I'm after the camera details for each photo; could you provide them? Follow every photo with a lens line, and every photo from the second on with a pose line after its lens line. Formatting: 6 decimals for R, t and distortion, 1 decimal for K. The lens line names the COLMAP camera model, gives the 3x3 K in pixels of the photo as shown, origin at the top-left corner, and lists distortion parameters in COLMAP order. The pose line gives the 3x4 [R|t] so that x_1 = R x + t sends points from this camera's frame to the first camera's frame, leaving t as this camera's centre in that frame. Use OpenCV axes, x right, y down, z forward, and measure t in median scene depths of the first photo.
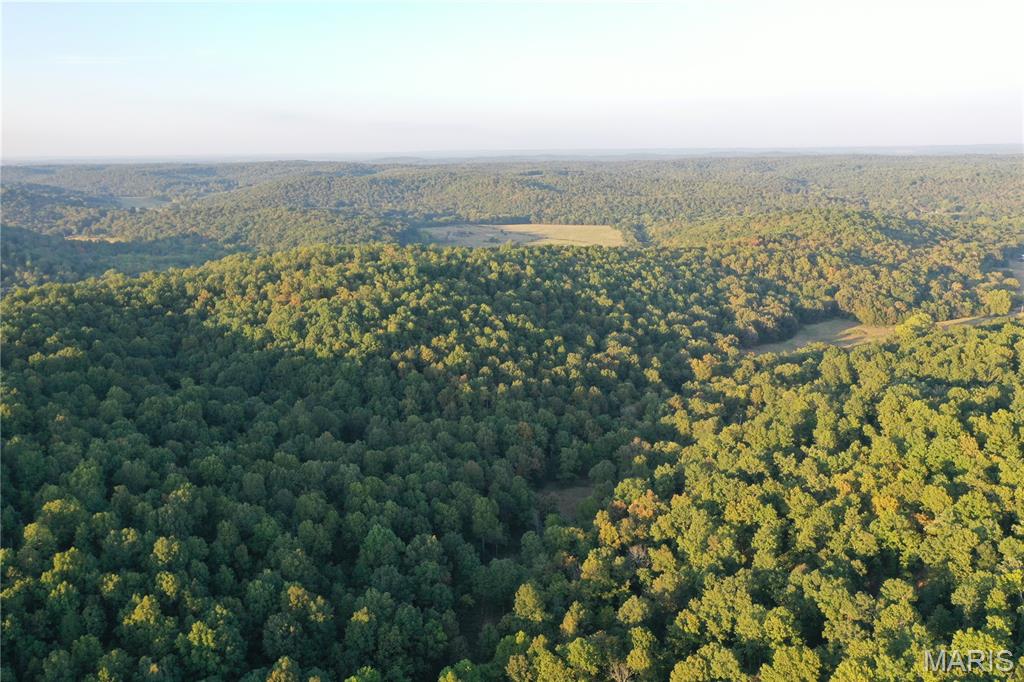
lens RADIAL K [[814.5, 0, 512.0], [0, 814.5, 341.0], [0, 0, 1]] dist [0.010361, 0.000416]
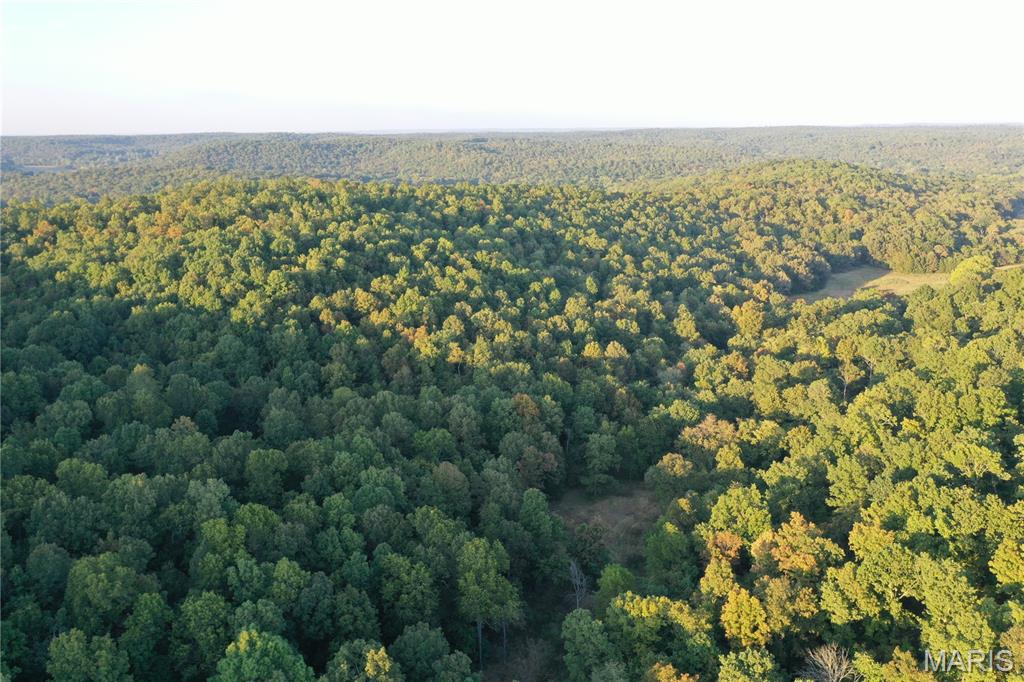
lens RADIAL K [[814.5, 0, 512.0], [0, 814.5, 341.0], [0, 0, 1]] dist [0.010361, 0.000416]
pose [[0.997394, -0.016862, 0.070146, -0.026307], [0.015295, 0.999623, 0.022813, 0.032143], [-0.070504, -0.021680, 0.997276, 0.274398]]
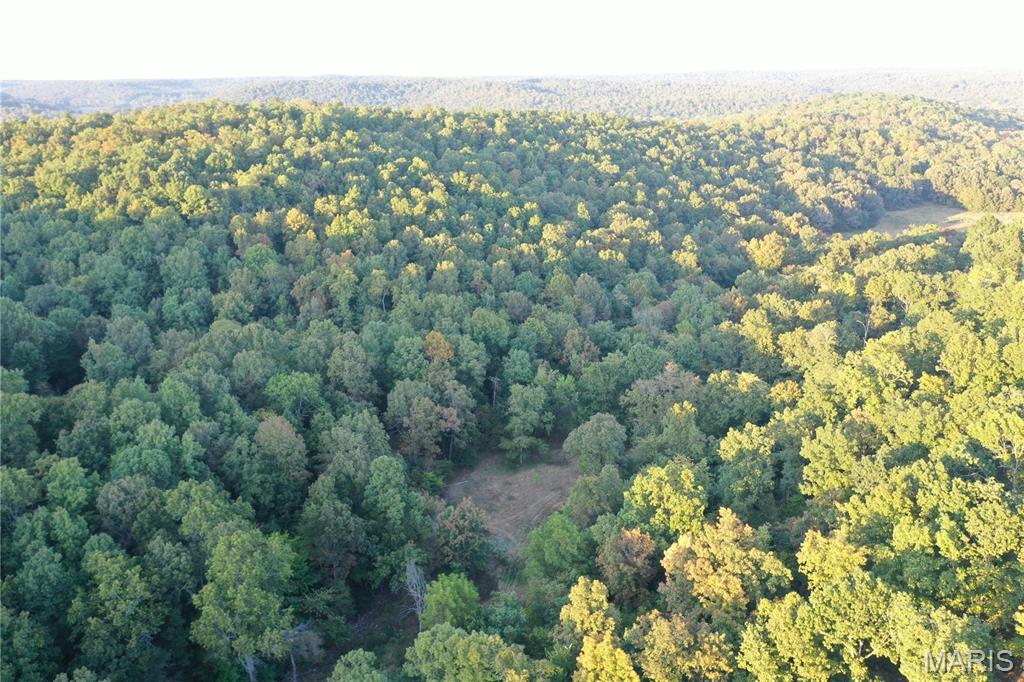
lens RADIAL K [[814.5, 0, 512.0], [0, 814.5, 341.0], [0, 0, 1]] dist [0.010361, 0.000416]
pose [[0.999990, 0.000487, -0.004466, 0.043905], [-0.000113, 0.996515, 0.083409, 0.045782], [0.004491, -0.083408, 0.996505, 0.366558]]
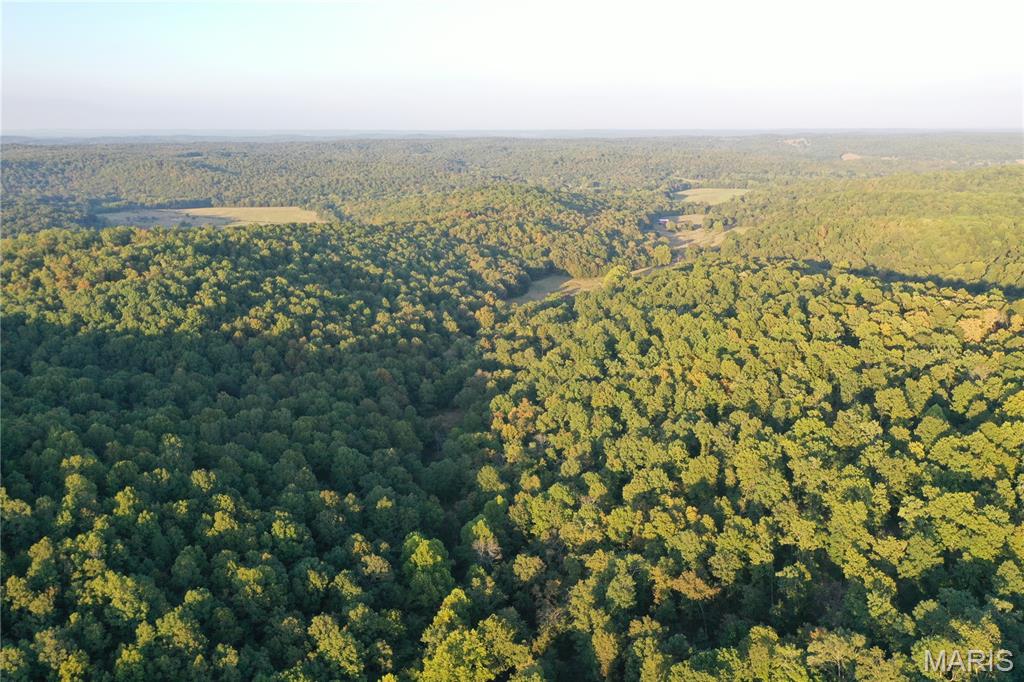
lens RADIAL K [[814.5, 0, 512.0], [0, 814.5, 341.0], [0, 0, 1]] dist [0.010361, 0.000416]
pose [[0.911899, -0.094655, 0.399350, -0.194956], [0.086218, 0.995509, 0.039083, 0.023006], [-0.401256, -0.001209, 0.915965, -0.090558]]
